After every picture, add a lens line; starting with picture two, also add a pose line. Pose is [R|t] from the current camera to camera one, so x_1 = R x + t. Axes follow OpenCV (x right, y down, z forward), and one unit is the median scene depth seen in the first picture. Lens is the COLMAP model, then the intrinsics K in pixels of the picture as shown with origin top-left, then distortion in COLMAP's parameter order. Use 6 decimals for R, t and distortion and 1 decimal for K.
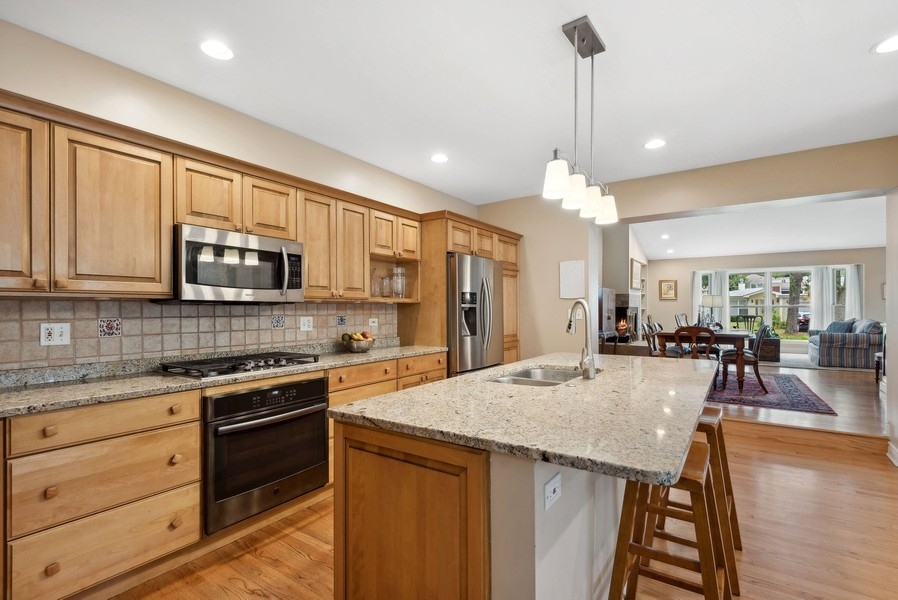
lens RADIAL K [[416.5, 0, 449.0], [0, 416.5, 306.6], [0, 0, 1]] dist [0.018376, -0.012625]
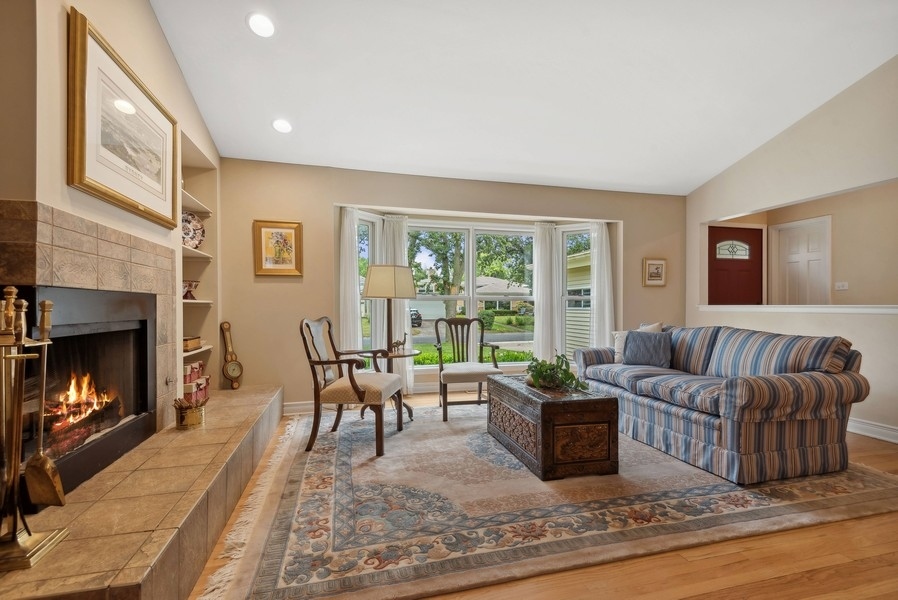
lens RADIAL K [[416.5, 0, 446.5], [0, 416.5, 304.5], [0, 0, 1]] dist [0.018376, -0.012625]
pose [[0.648389, 0.000143, 0.761309, 0.350420], [-0.002595, 0.999995, 0.002022, 0.005610], [-0.761305, -0.003287, 0.648386, 0.669106]]
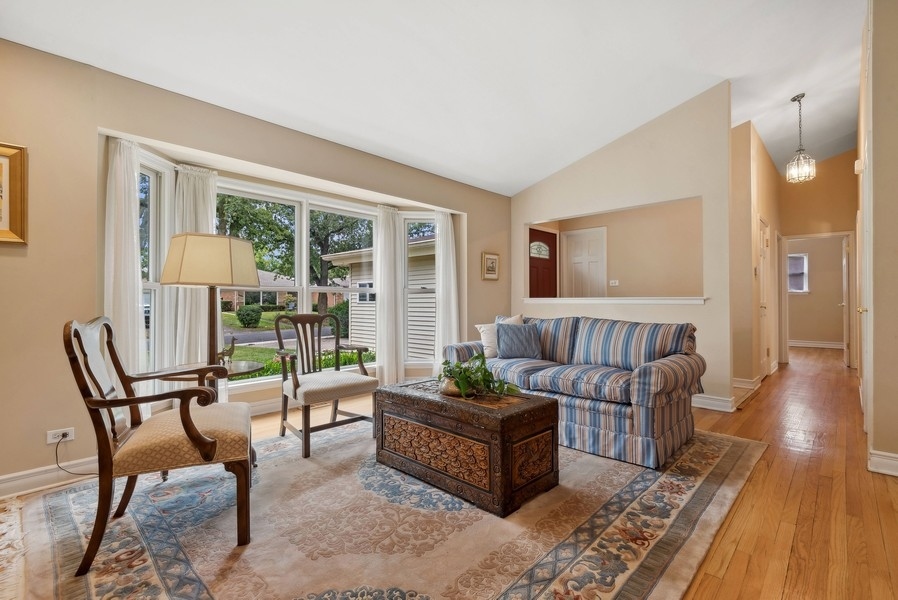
lens RADIAL K [[416.5, 0, 456.2], [0, 416.5, 294.3], [0, 0, 1]] dist [0.018376, -0.012625]
pose [[0.139431, 0.011188, 0.990169, 0.374082], [-0.002901, 0.999936, -0.010890, 0.007721], [-0.990228, -0.001354, 0.139455, 0.763976]]
